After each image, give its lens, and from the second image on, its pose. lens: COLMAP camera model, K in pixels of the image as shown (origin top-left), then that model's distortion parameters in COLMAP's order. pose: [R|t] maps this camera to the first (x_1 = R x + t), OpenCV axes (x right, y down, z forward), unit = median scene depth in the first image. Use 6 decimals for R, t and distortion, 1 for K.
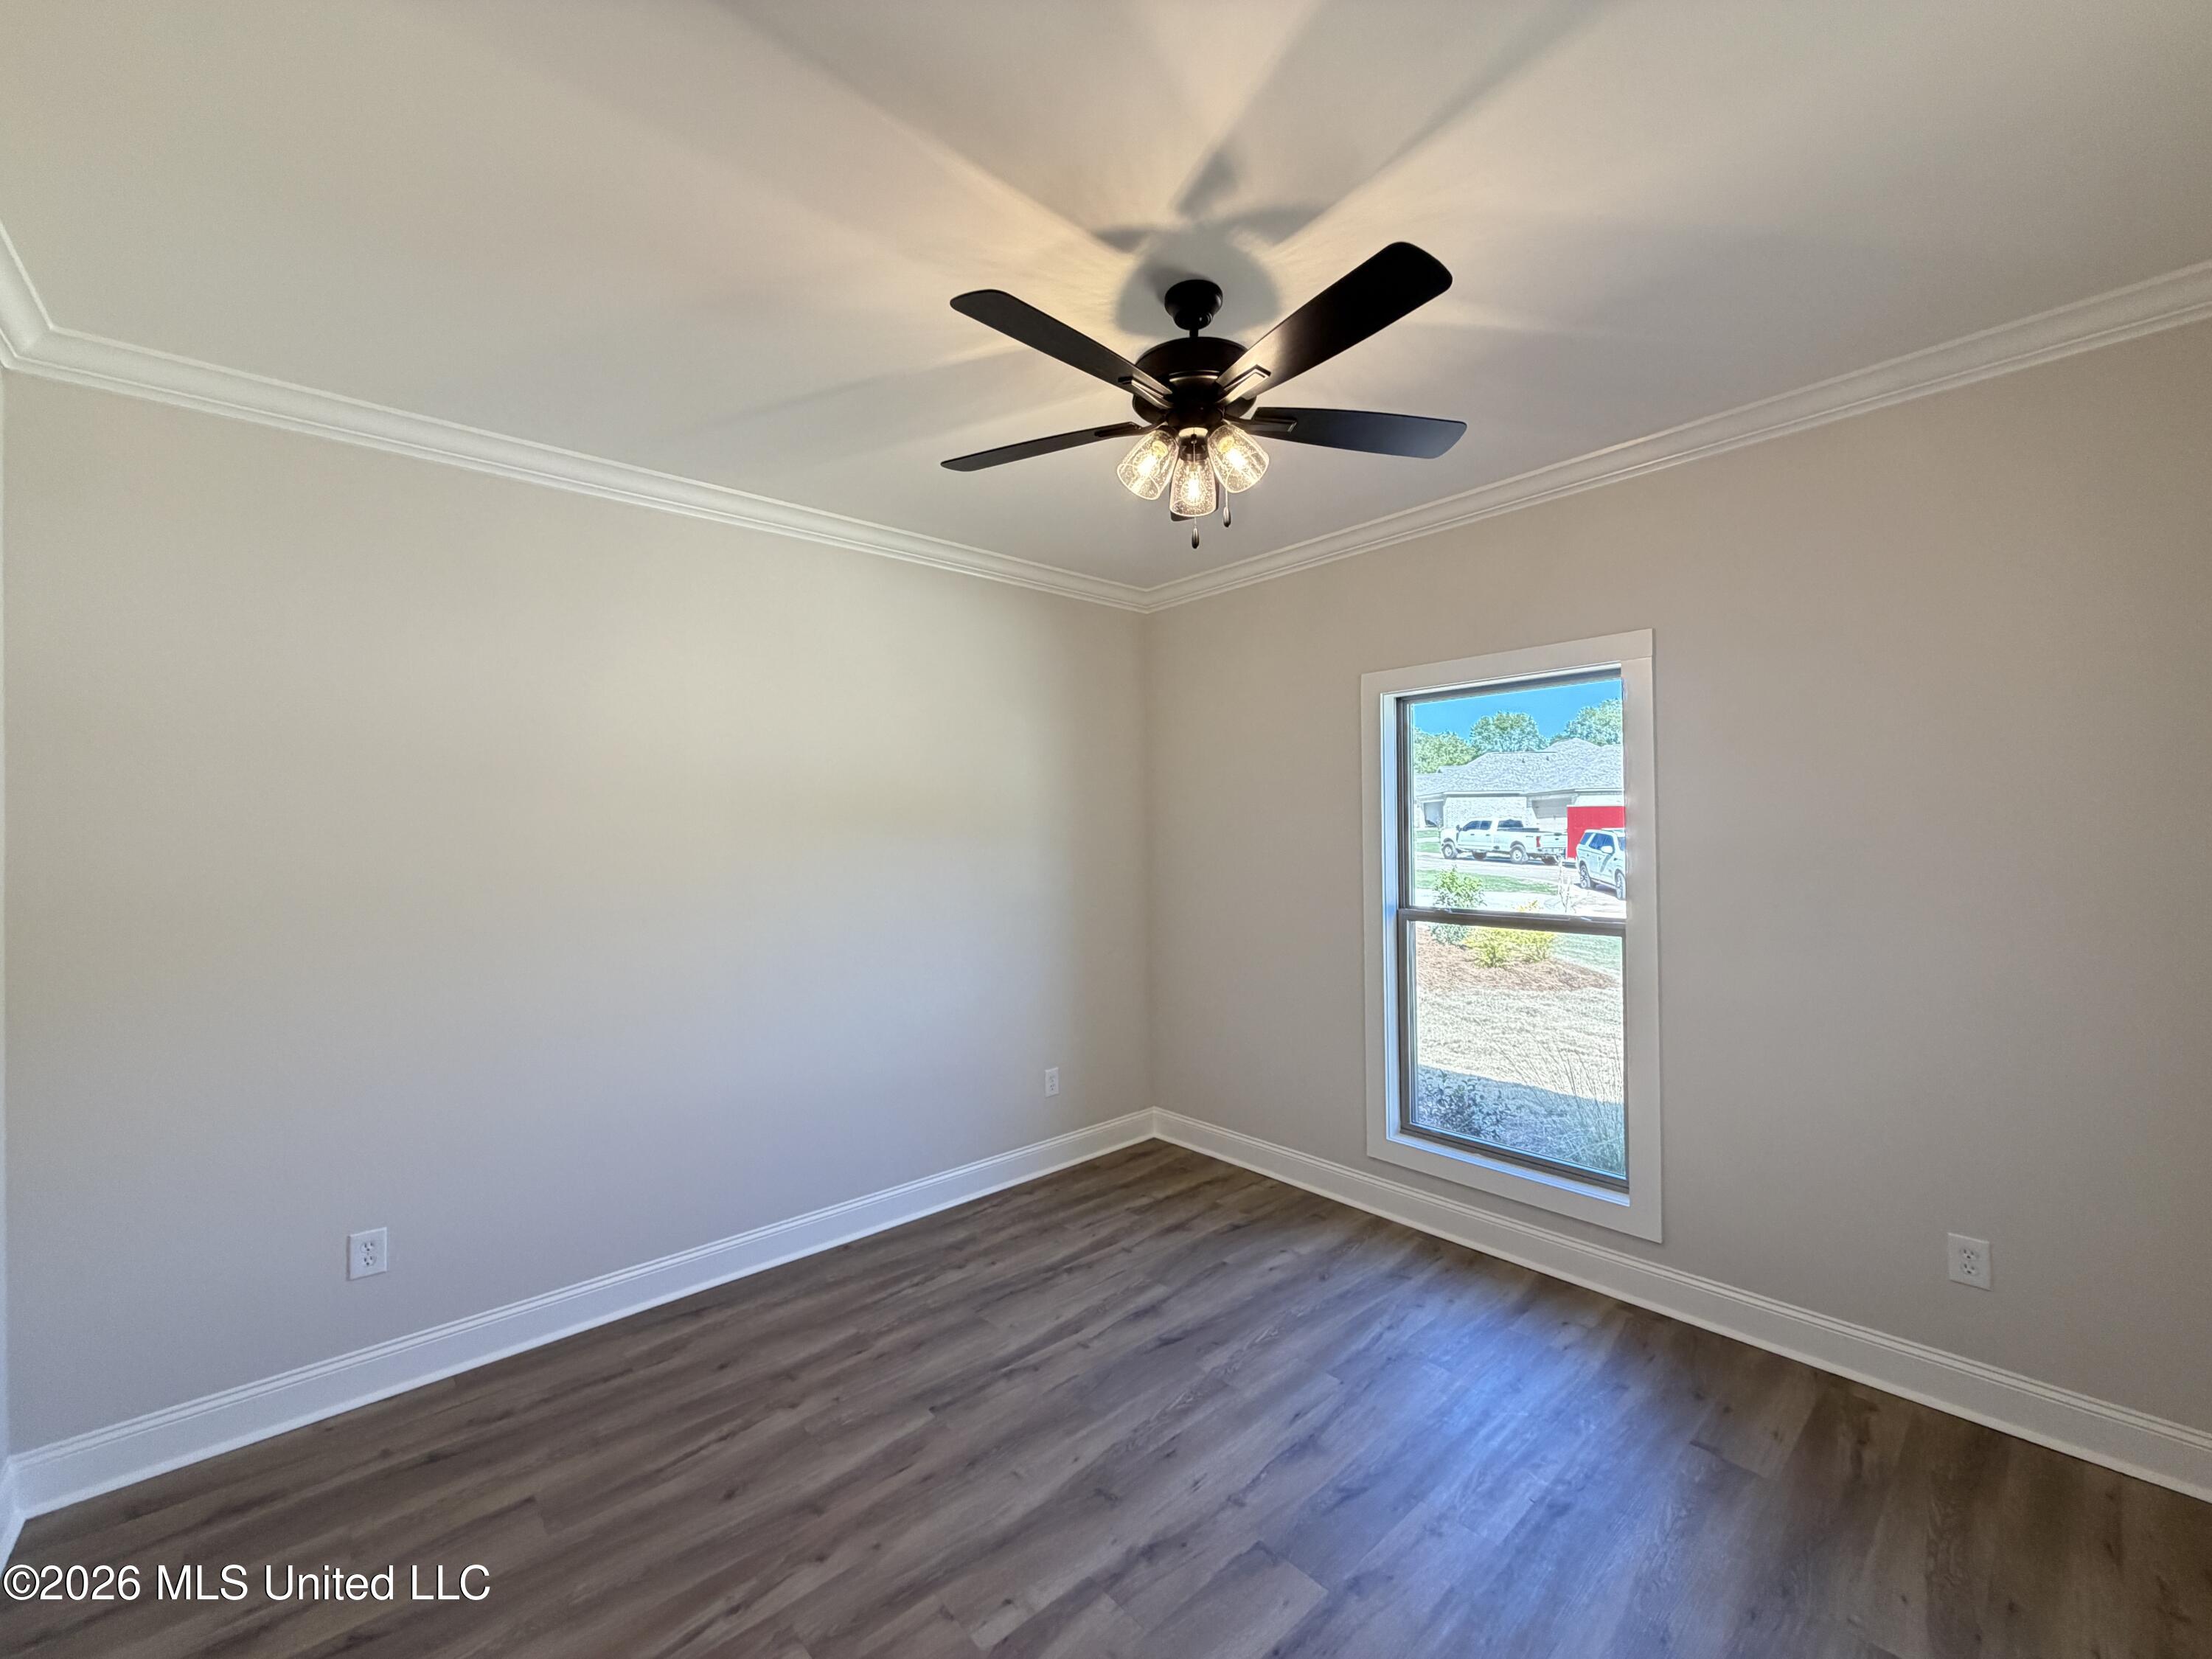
lens RADIAL K [[880.9, 0, 1070.4], [0, 880.9, 837.8], [0, 0, 1]] dist [-0.000613, 0.000317]
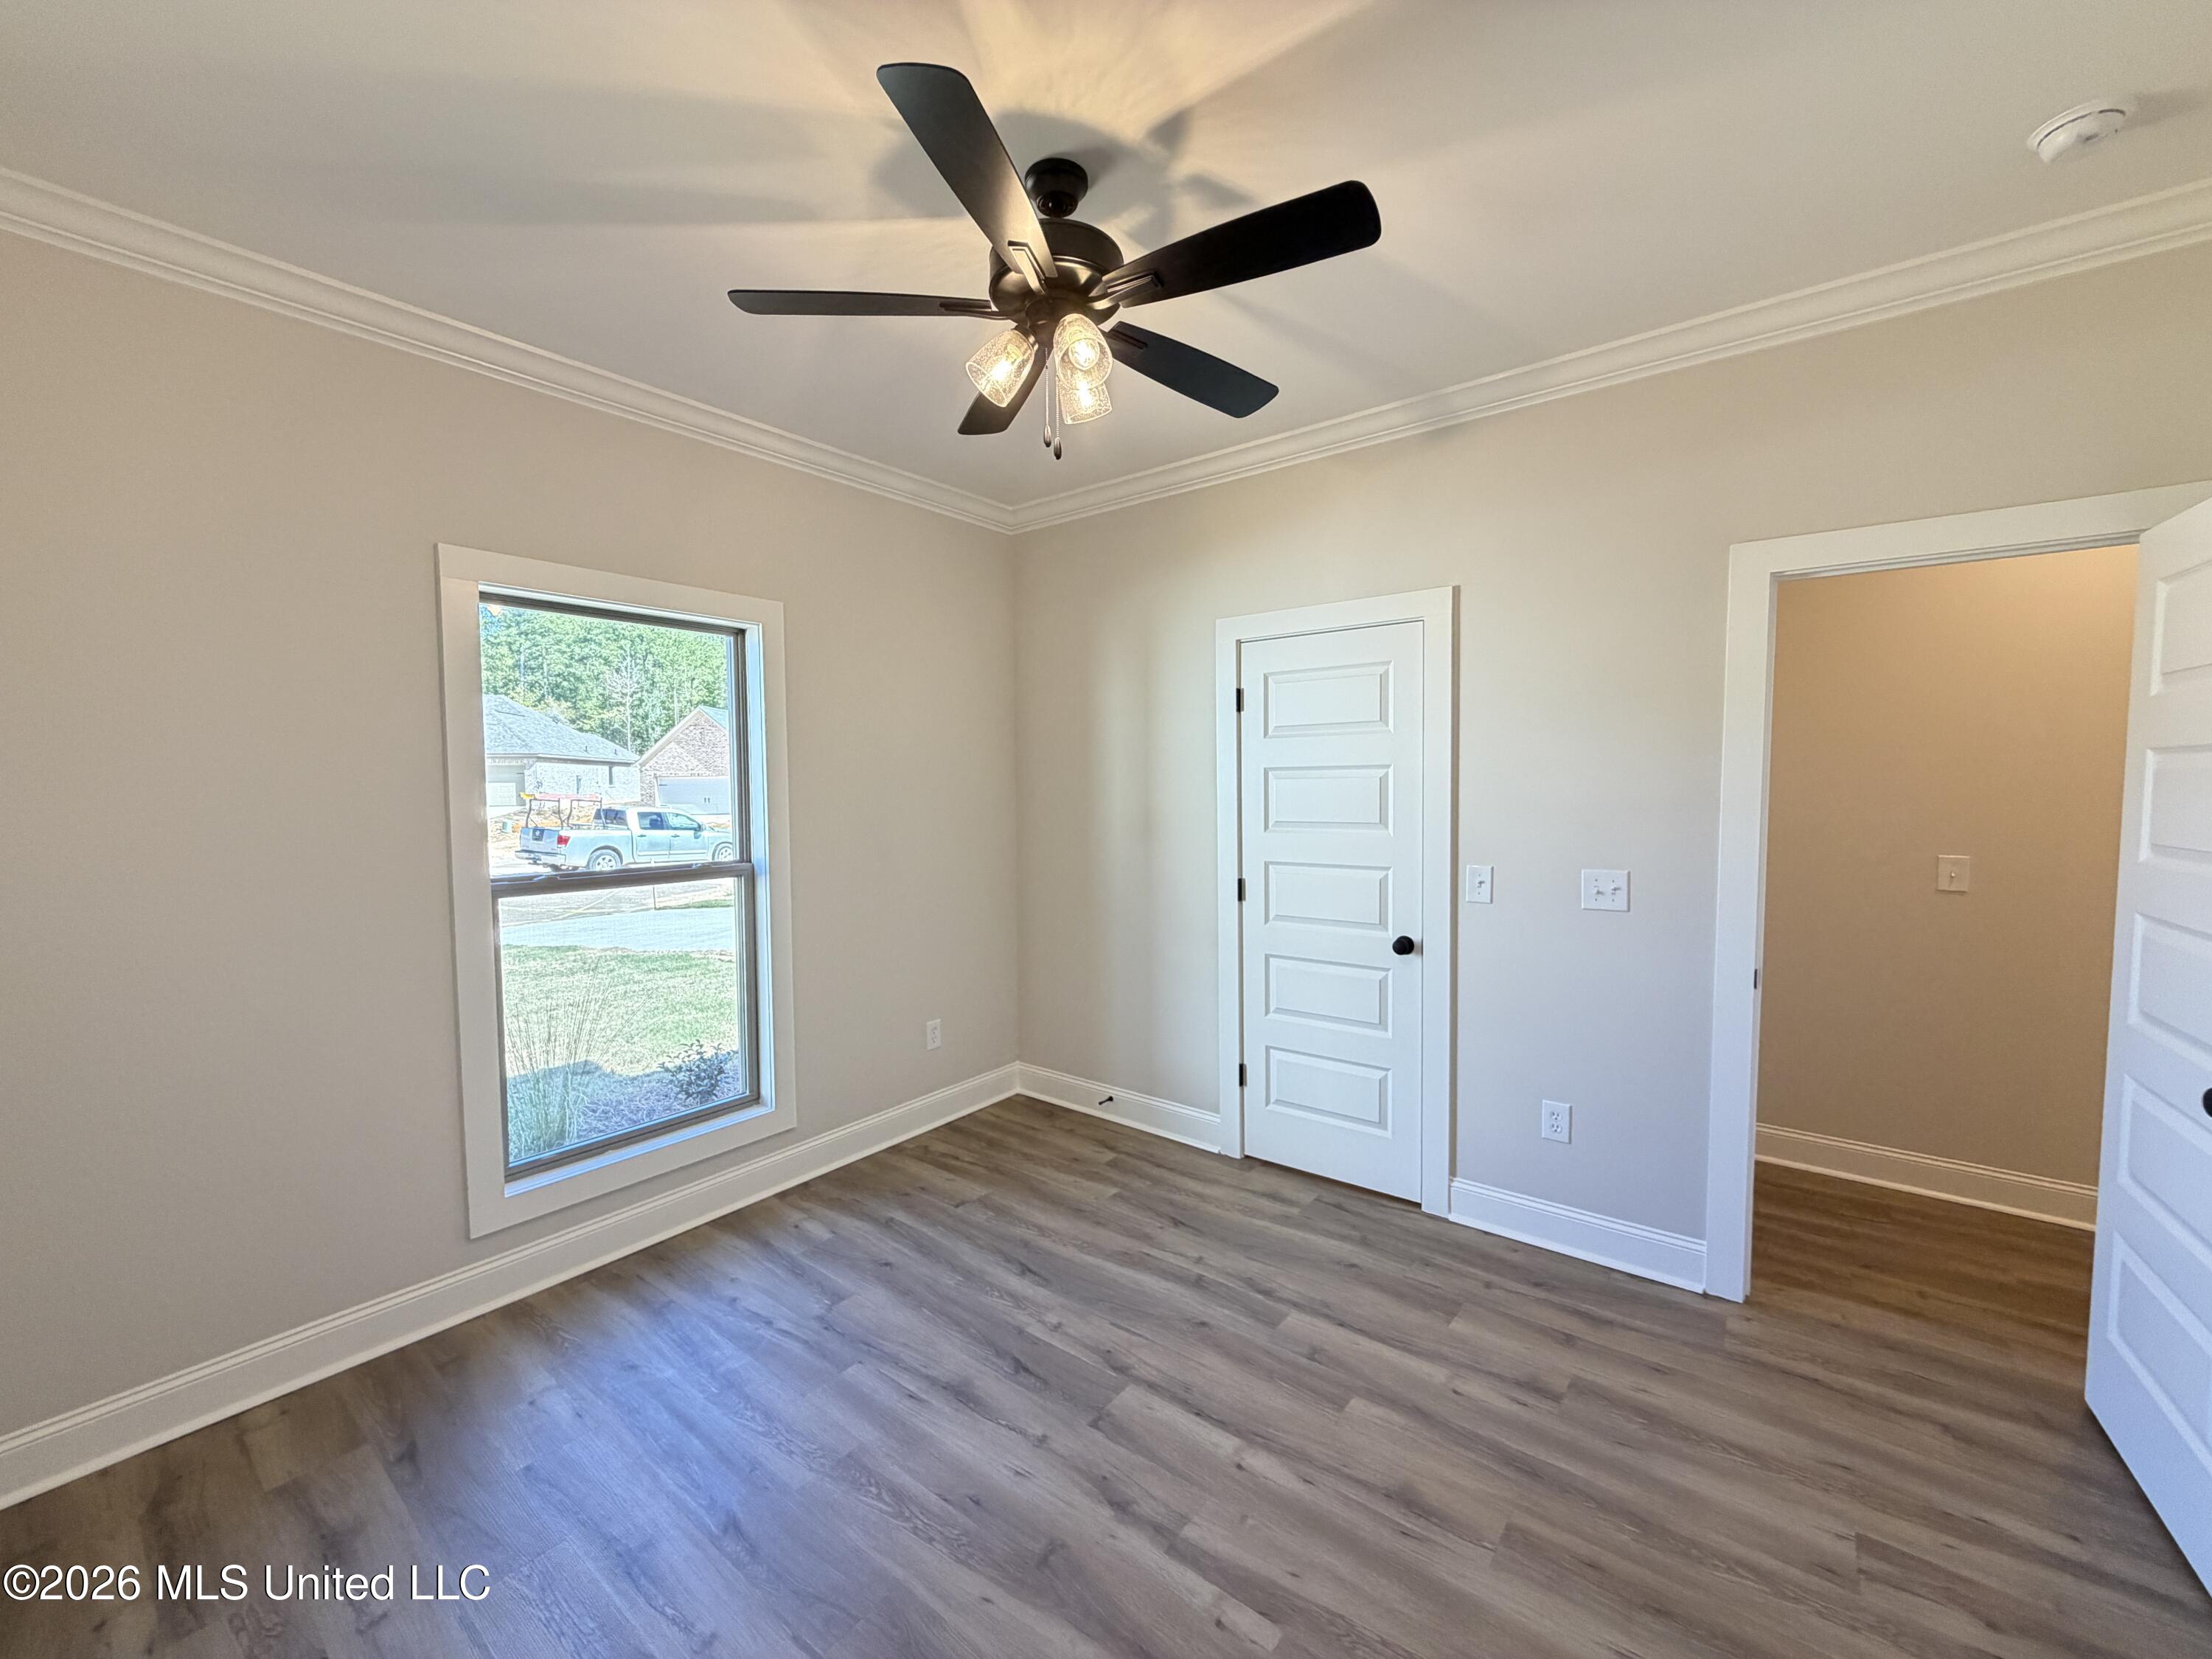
lens RADIAL K [[880.9, 0, 1117.1], [0, 880.9, 839.9], [0, 0, 1]] dist [-0.000613, 0.000317]
pose [[-0.208235, -0.050020, 0.976799, -0.695440], [0.015319, 0.998402, 0.054392, 0.017999], [-0.977959, 0.026290, -0.207136, 0.997187]]
